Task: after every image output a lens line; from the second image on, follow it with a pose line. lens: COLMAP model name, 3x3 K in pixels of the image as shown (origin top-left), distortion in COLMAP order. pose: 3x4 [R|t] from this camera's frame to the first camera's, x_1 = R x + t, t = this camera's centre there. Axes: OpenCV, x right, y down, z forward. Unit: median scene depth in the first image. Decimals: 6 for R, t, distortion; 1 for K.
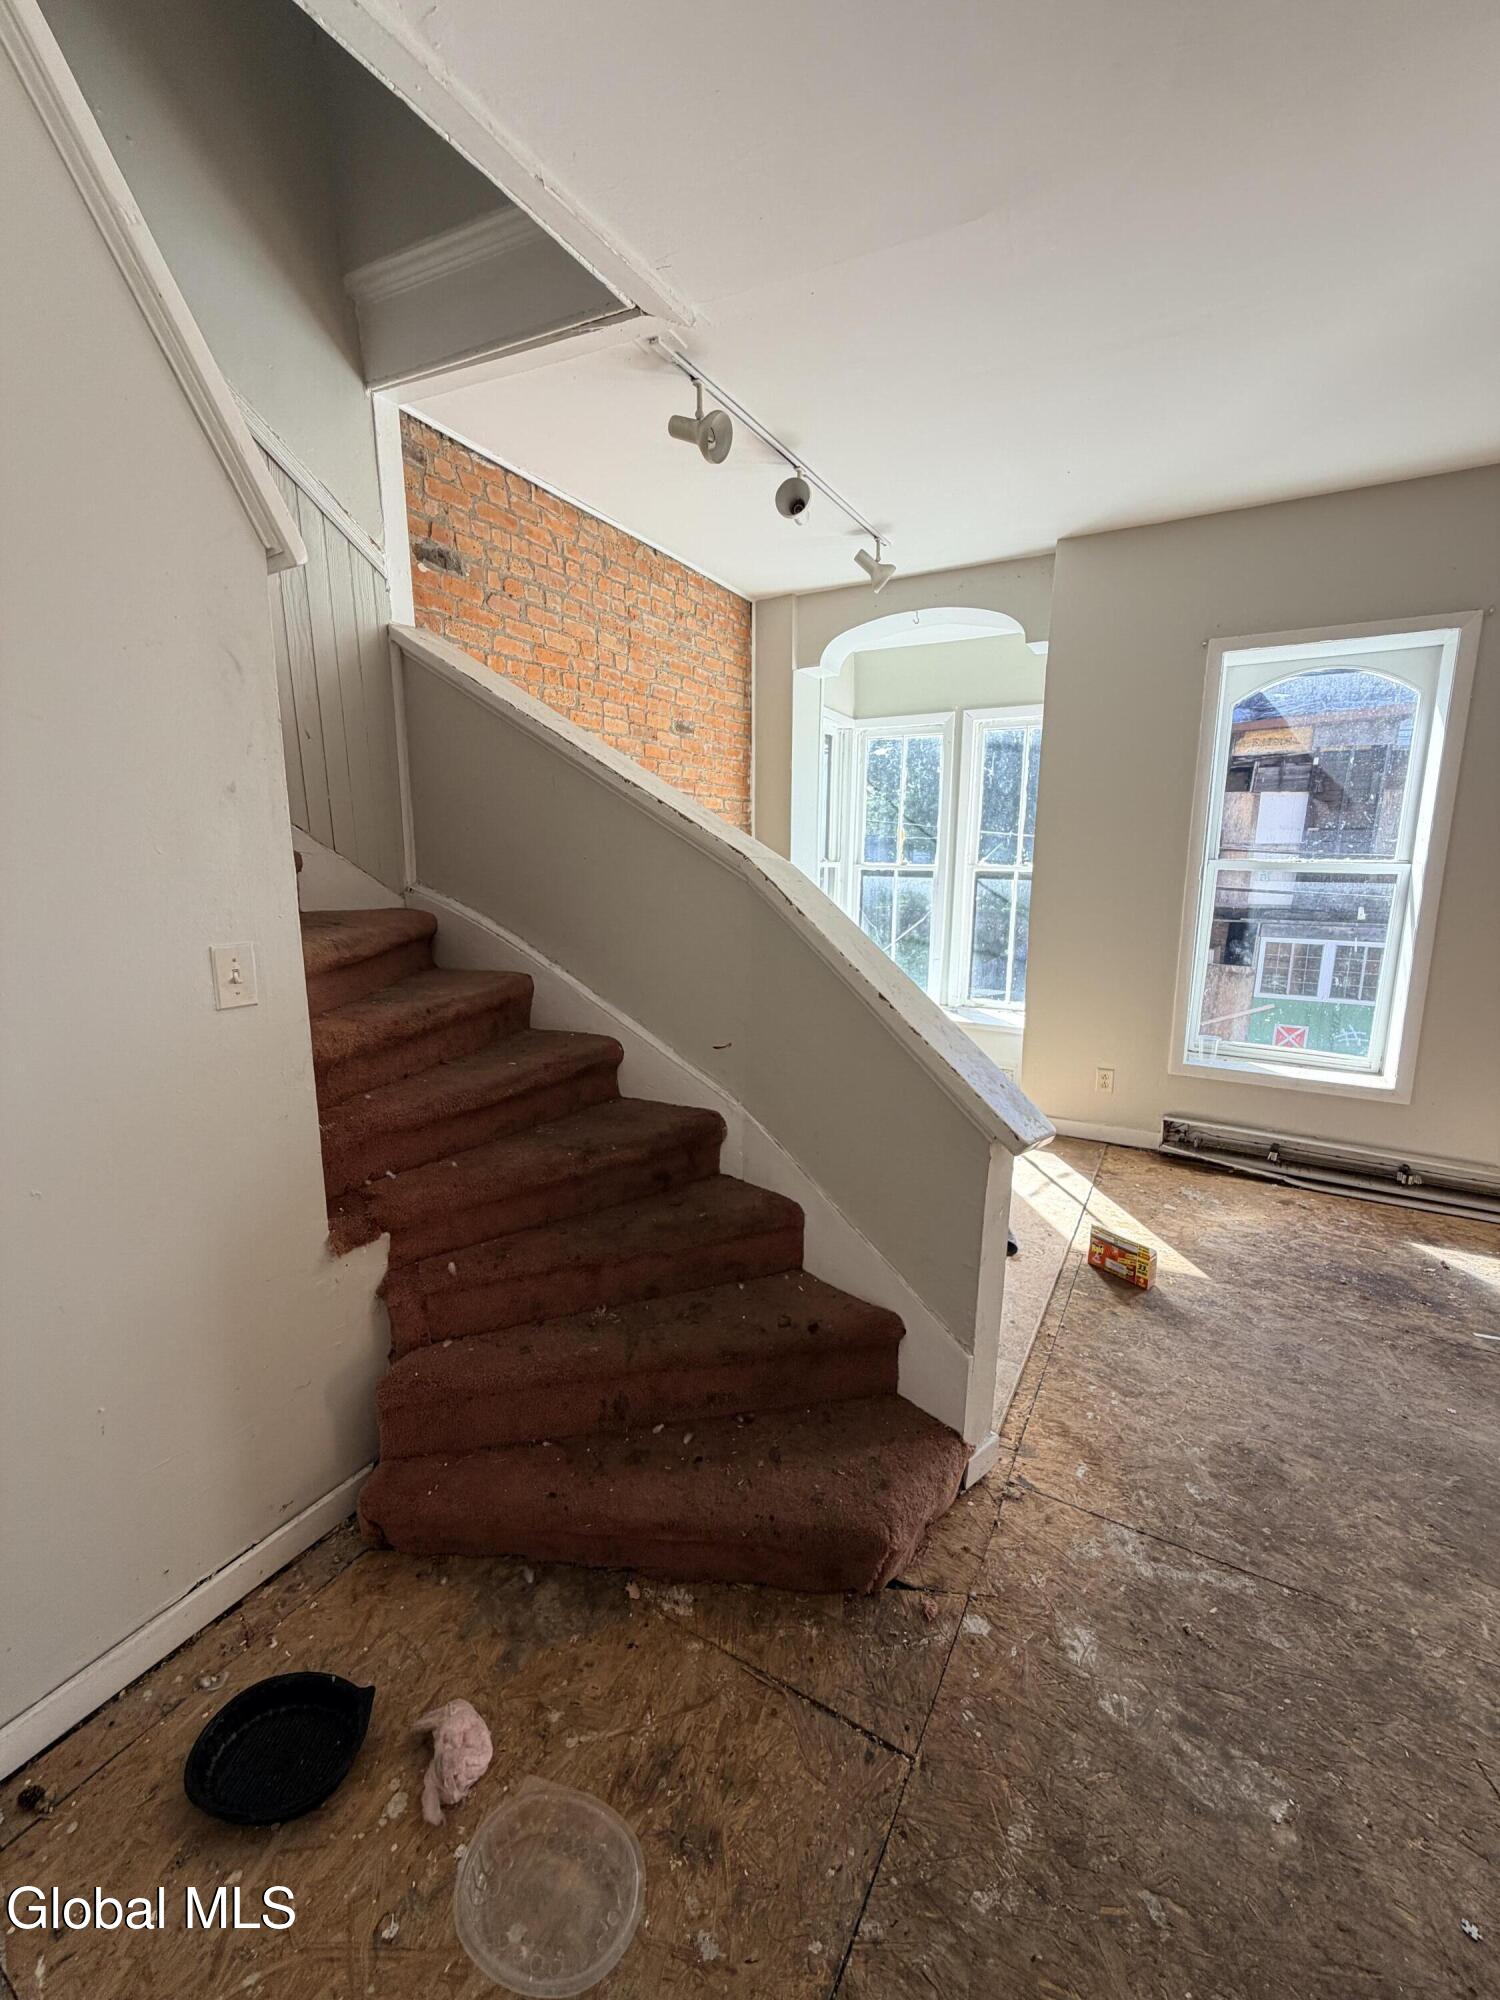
lens RADIAL K [[802.8, 0, 747.7], [0, 802.8, 998.3], [0, 0, 1]] dist [0.003169, 0.000209]
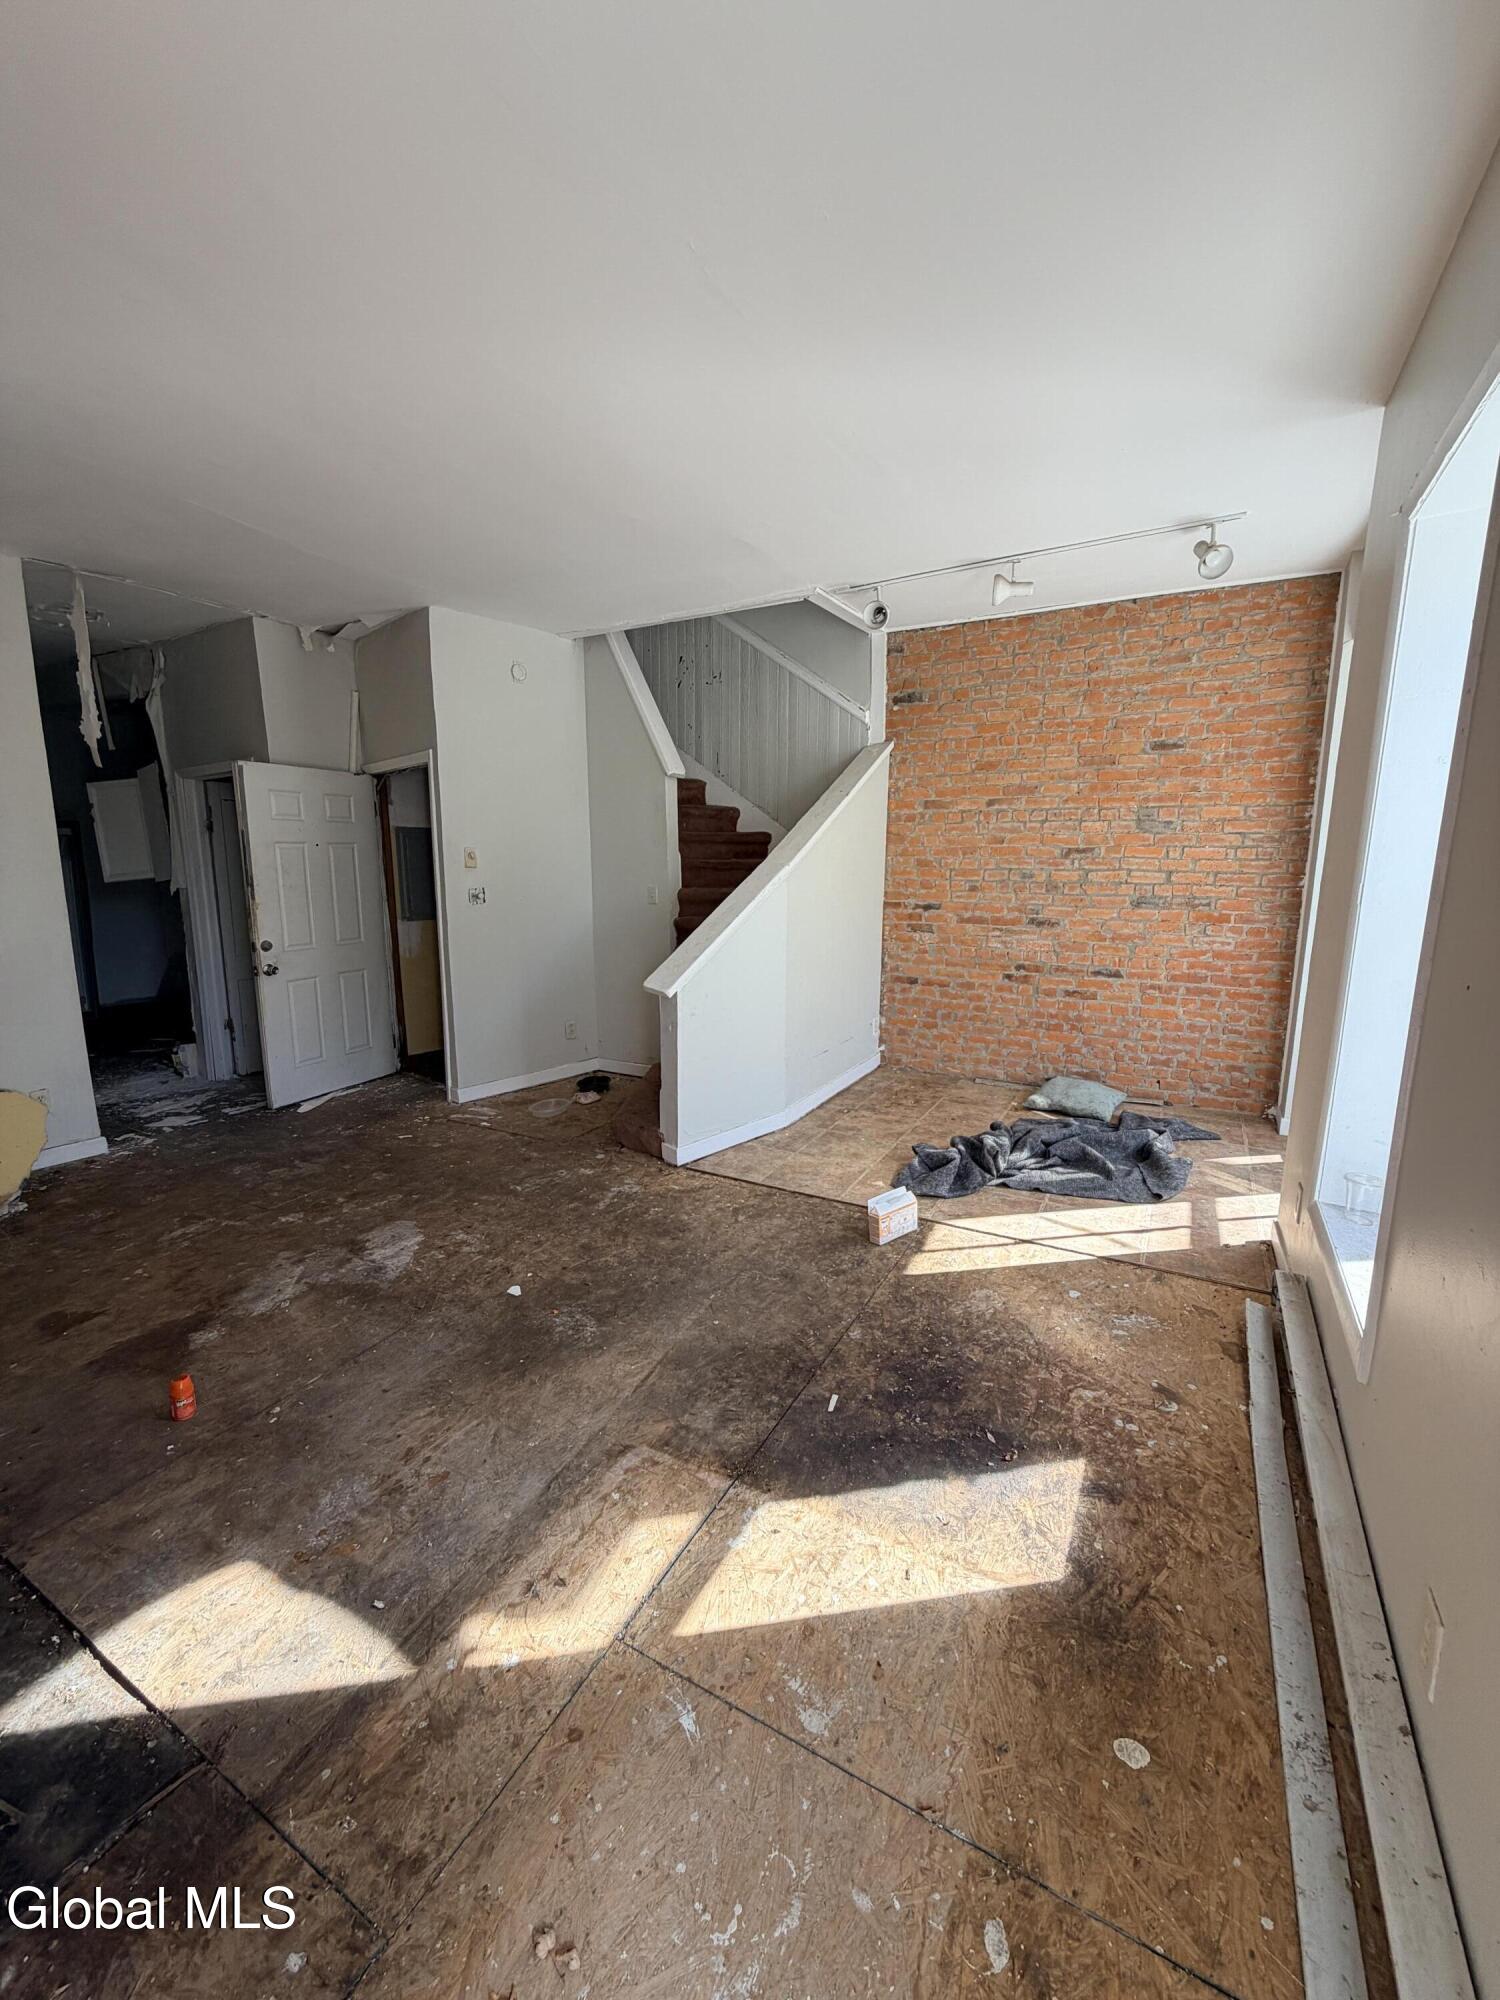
lens RADIAL K [[802.8, 0, 747.7], [0, 802.8, 998.8], [0, 0, 1]] dist [0.003169, 0.000209]
pose [[0.011720, 0.168106, -0.985699, 1.169295], [-0.185282, 0.969062, 0.163065, -0.094131], [0.982615, 0.180721, 0.042504, 0.537371]]
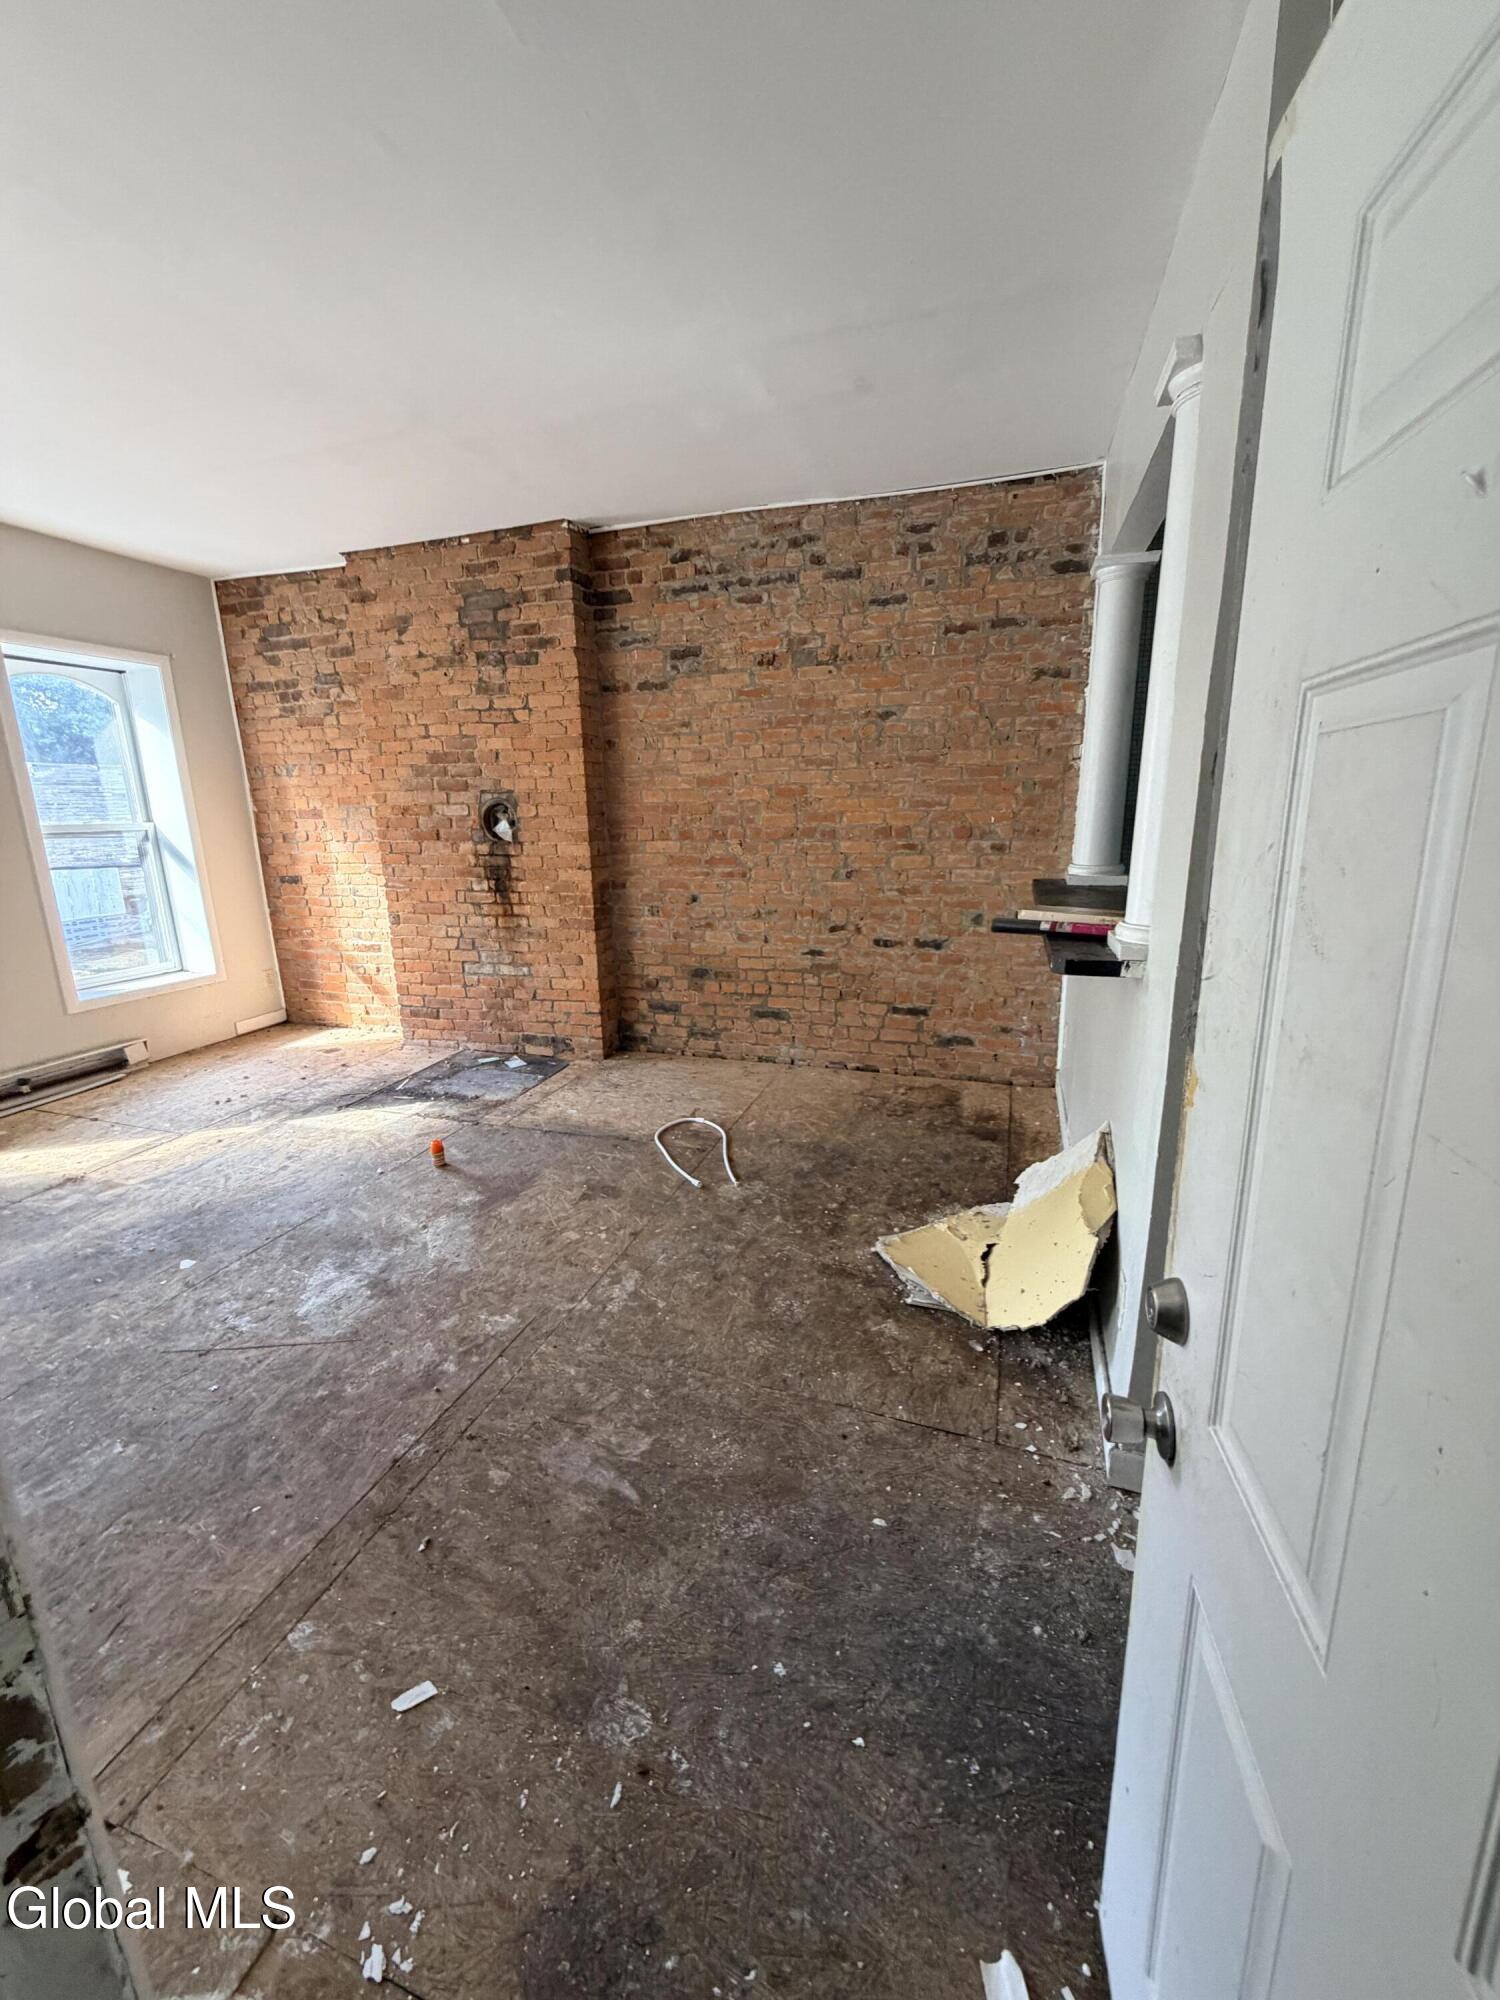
lens RADIAL K [[802.8, 0, 743.5], [0, 802.8, 999.3], [0, 0, 1]] dist [0.003169, 0.000209]
pose [[-0.194006, -0.234014, 0.952680, -0.288782], [0.196704, 0.942129, 0.271480, 0.005404], [-0.961077, 0.240065, -0.136747, -0.049865]]
